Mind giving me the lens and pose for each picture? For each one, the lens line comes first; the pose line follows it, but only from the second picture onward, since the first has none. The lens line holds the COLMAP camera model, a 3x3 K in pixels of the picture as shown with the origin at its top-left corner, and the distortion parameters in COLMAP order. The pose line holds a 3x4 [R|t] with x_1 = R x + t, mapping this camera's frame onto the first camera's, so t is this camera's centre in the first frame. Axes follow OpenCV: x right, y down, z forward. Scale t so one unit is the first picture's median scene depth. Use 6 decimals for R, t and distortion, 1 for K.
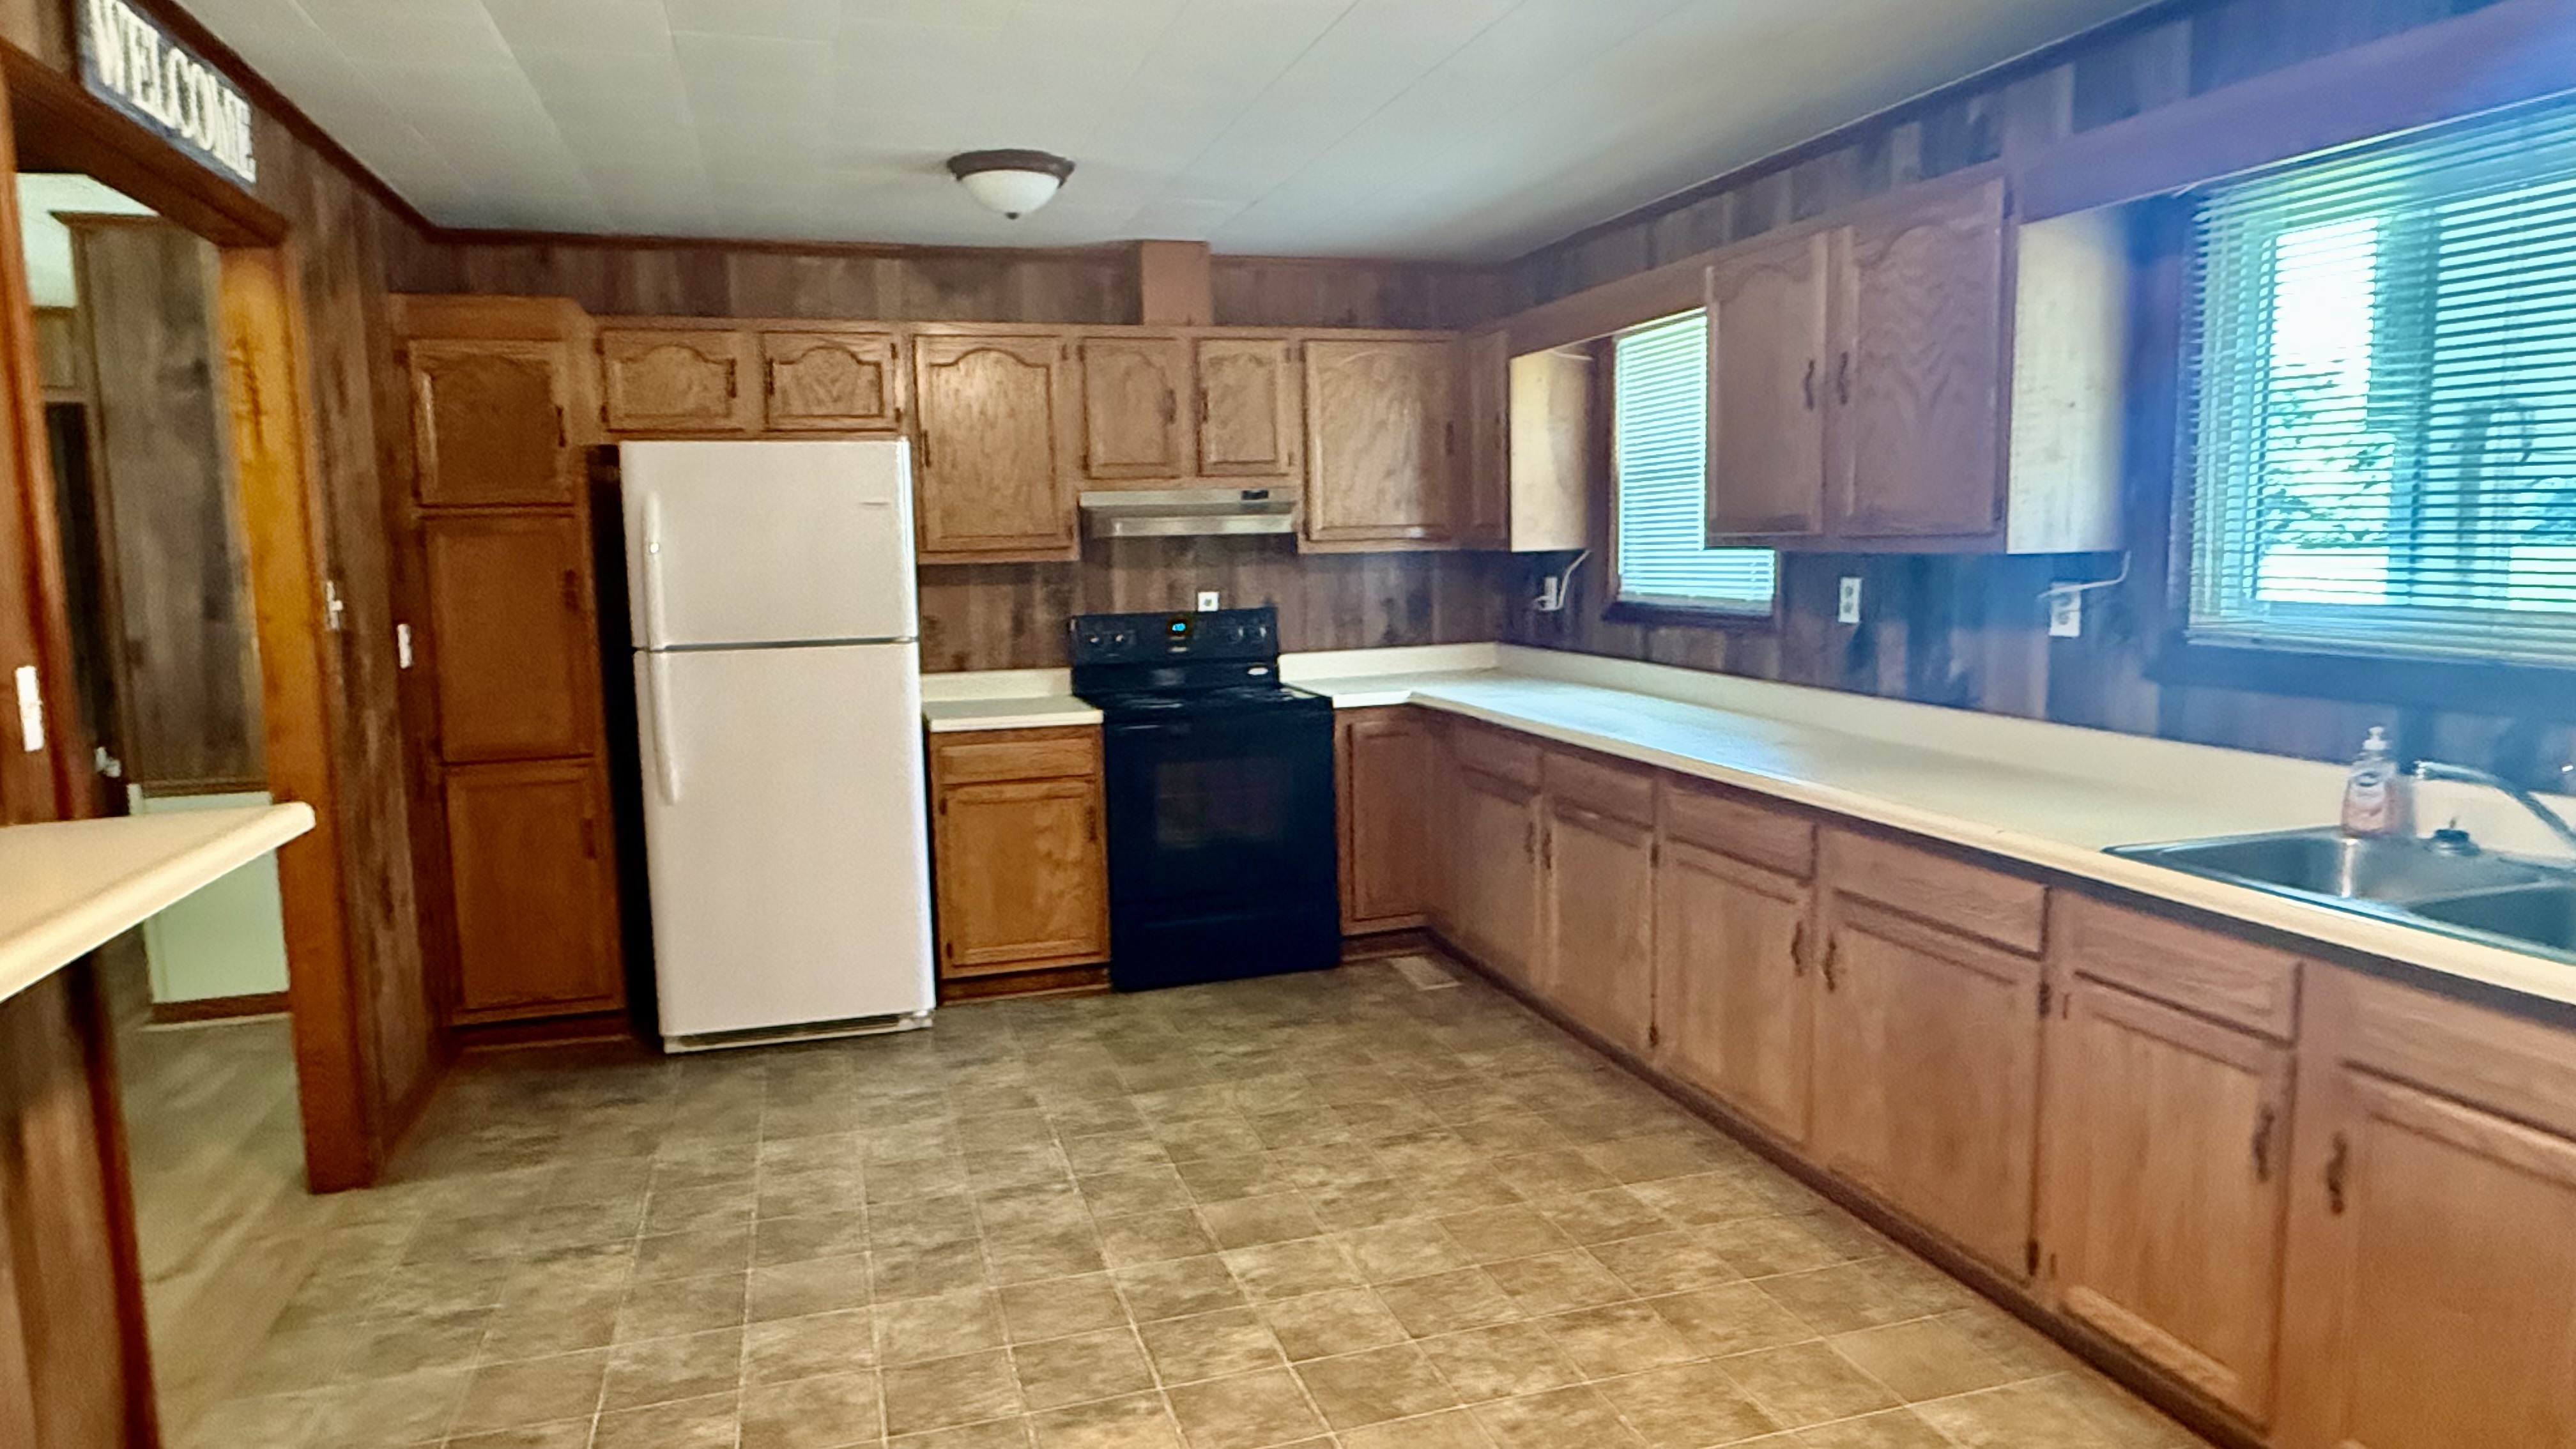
lens RADIAL K [[1554.5, 0, 1287.9], [0, 1554.5, 688.9], [0, 0, 1]] dist [0.000243, 0.002038]
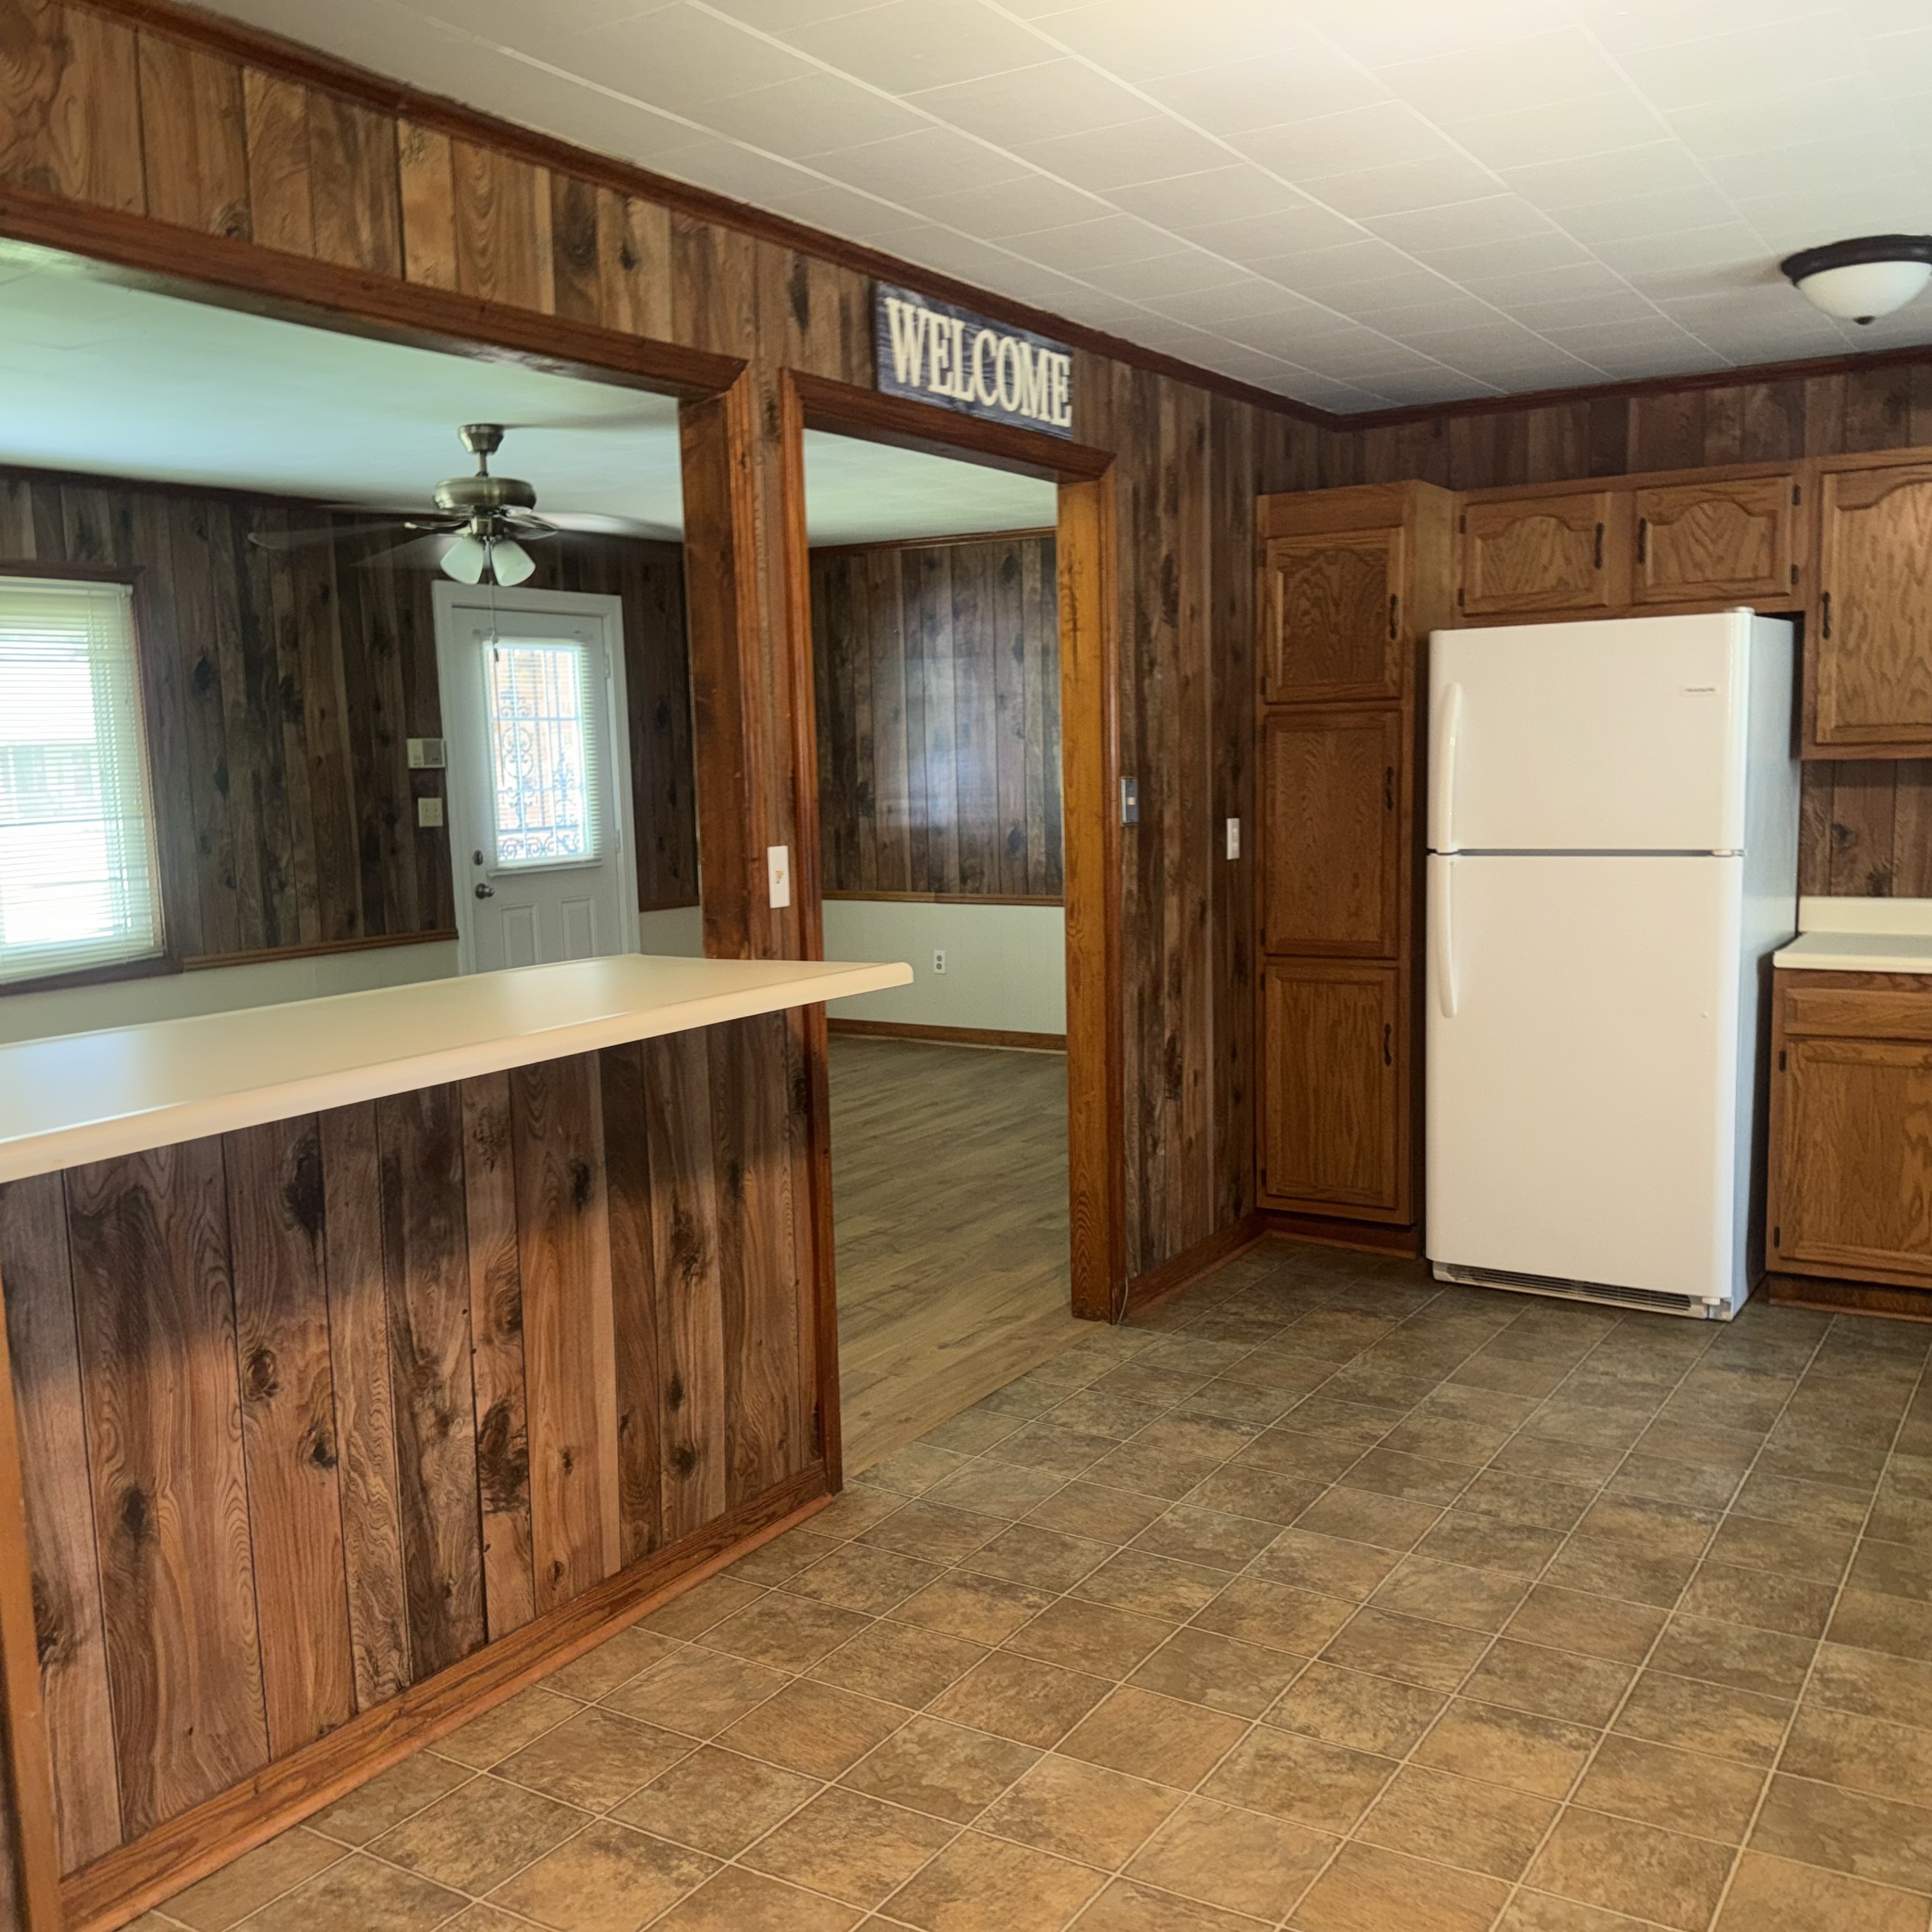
lens RADIAL K [[1917.8, 0, 966.0], [0, 1917.8, 966.0], [0, 0, 1]] dist [0.174994, -0.383999]
pose [[0.653155, 0.088208, -0.752069, 0.304803], [-0.061402, 0.996091, 0.063502, -0.013708], [0.754731, 0.004701, 0.656018, 0.009732]]
